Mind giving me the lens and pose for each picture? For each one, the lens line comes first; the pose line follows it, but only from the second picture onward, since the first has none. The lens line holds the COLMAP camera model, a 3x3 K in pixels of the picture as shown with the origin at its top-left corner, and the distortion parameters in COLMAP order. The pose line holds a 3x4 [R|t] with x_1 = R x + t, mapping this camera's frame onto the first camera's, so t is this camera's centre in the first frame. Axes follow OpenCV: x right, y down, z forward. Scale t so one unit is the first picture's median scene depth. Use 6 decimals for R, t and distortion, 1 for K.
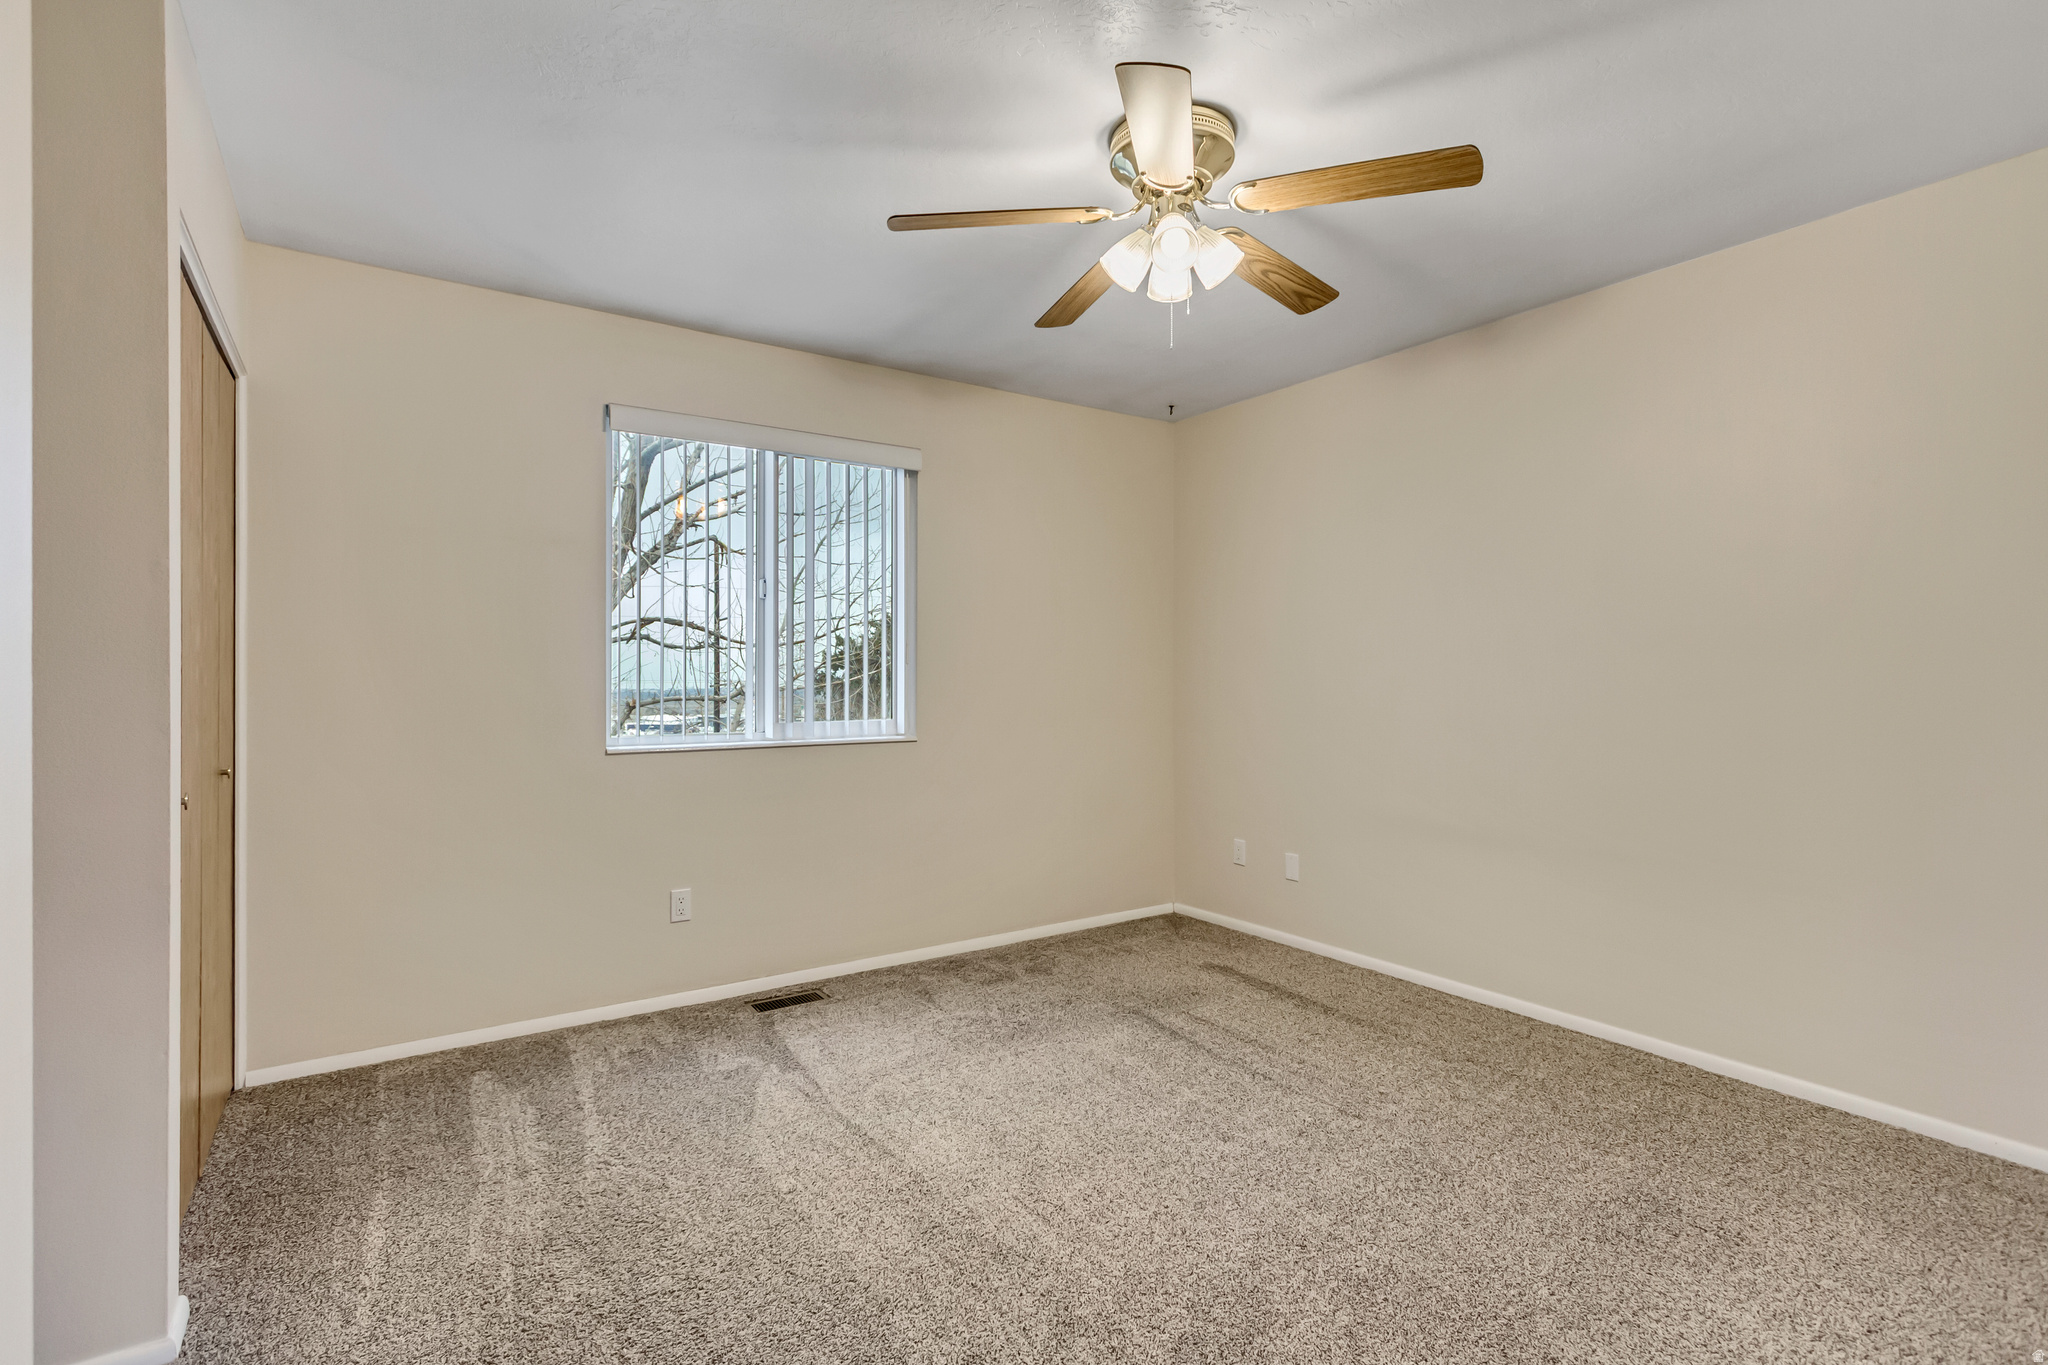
lens RADIAL K [[950.2, 0, 1020.5], [0, 950.2, 678.3], [0, 0, 1]] dist [0.013245, -0.005223]
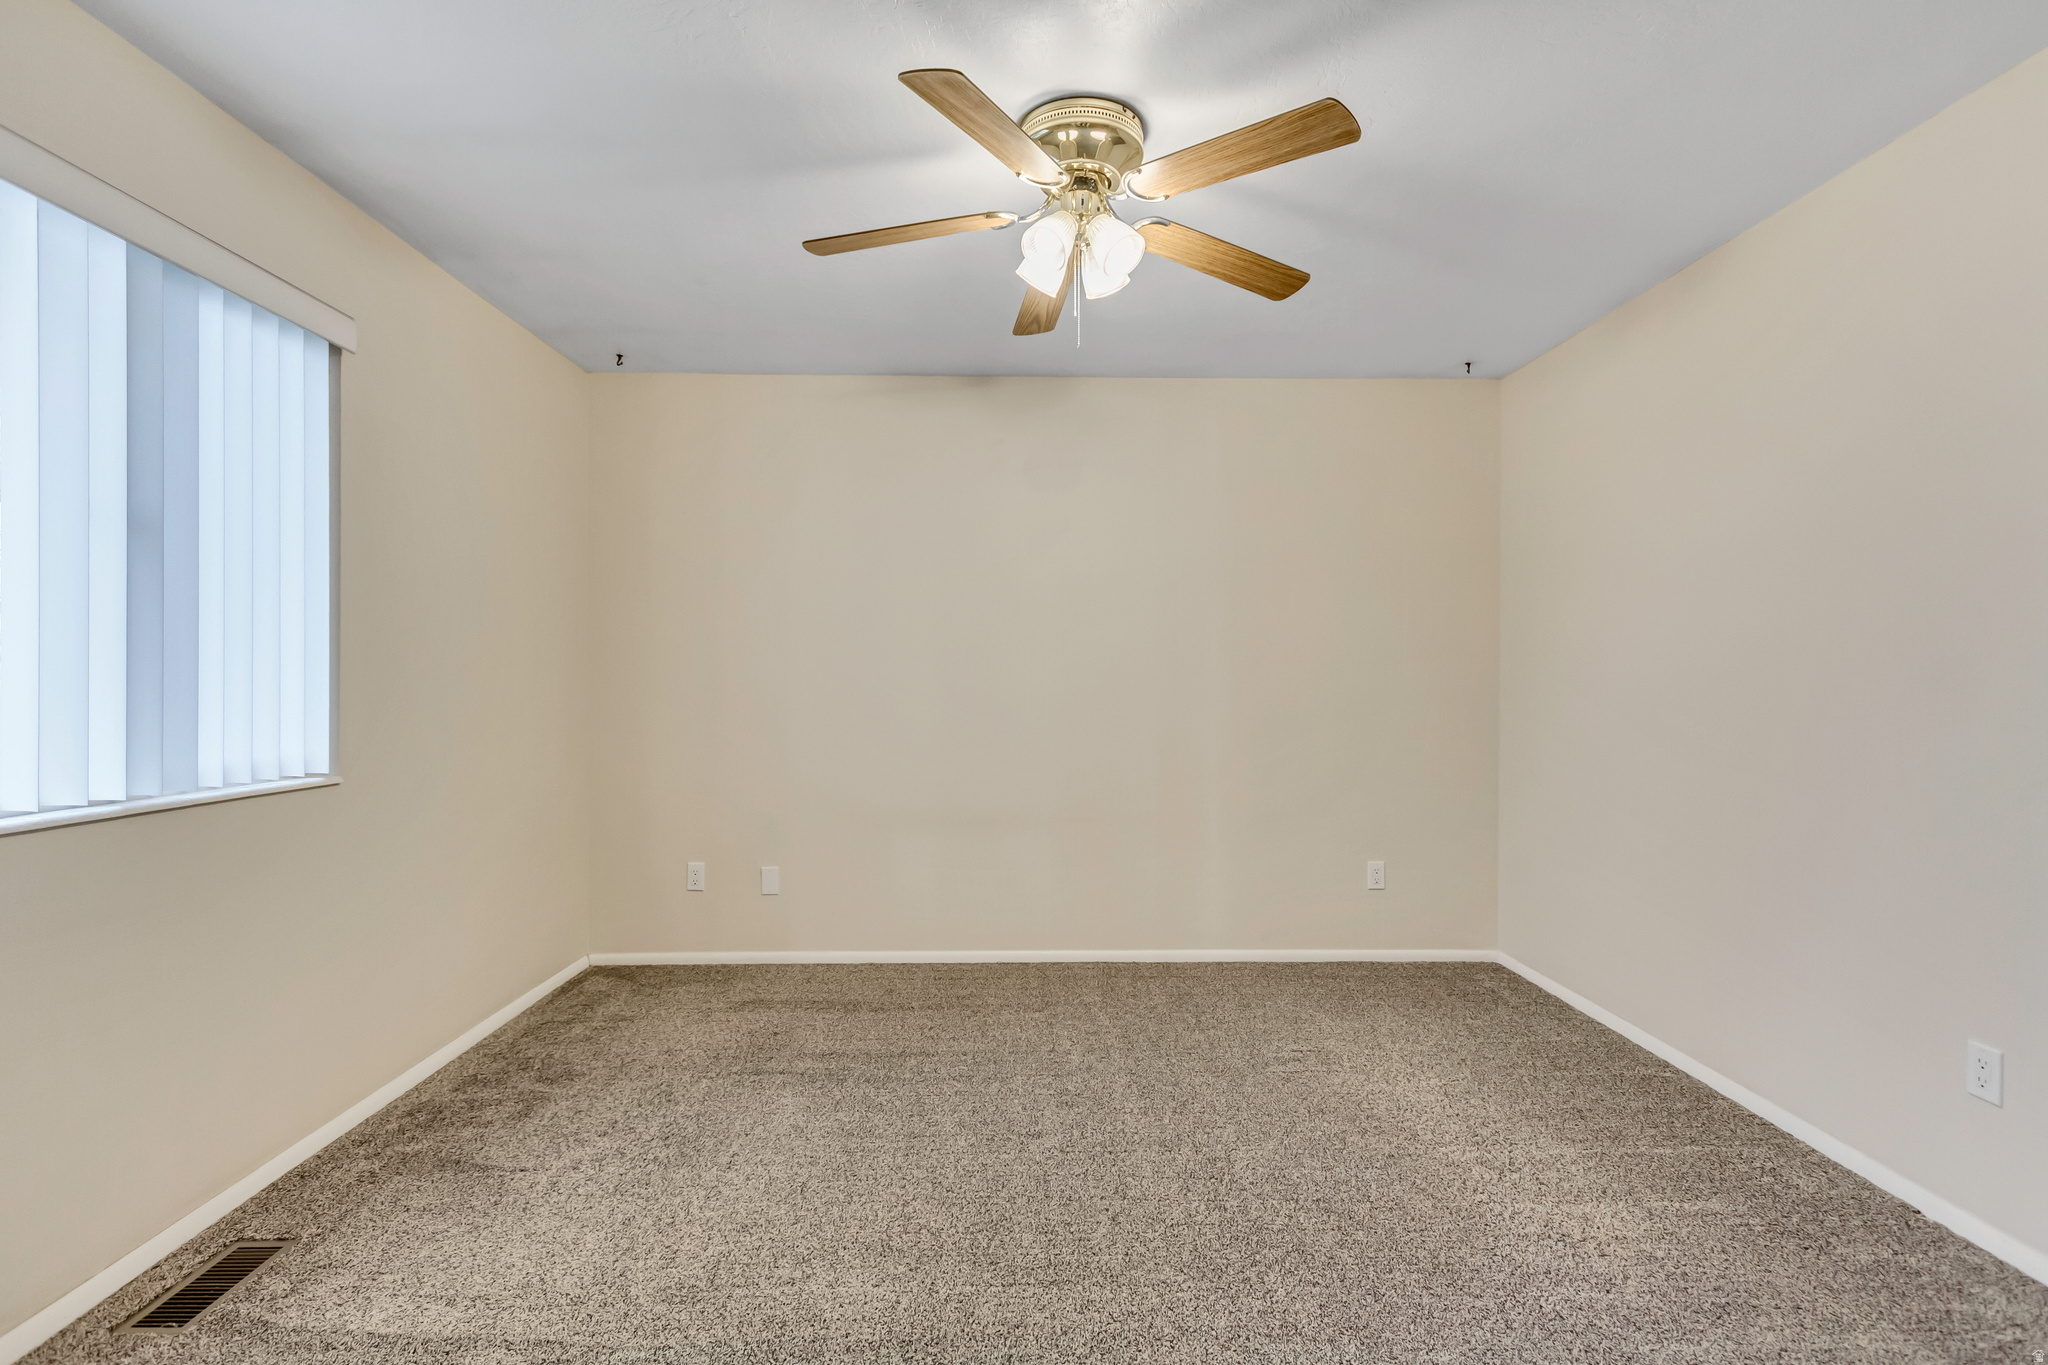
lens RADIAL K [[950.2, 0, 1022.9], [0, 950.2, 684.9], [0, 0, 1]] dist [0.013245, -0.005223]
pose [[0.549984, -0.003340, 0.835168, -0.448711], [0.002565, 0.999994, 0.002311, 0.001486], [-0.835171, 0.000871, 0.549989, 0.323439]]
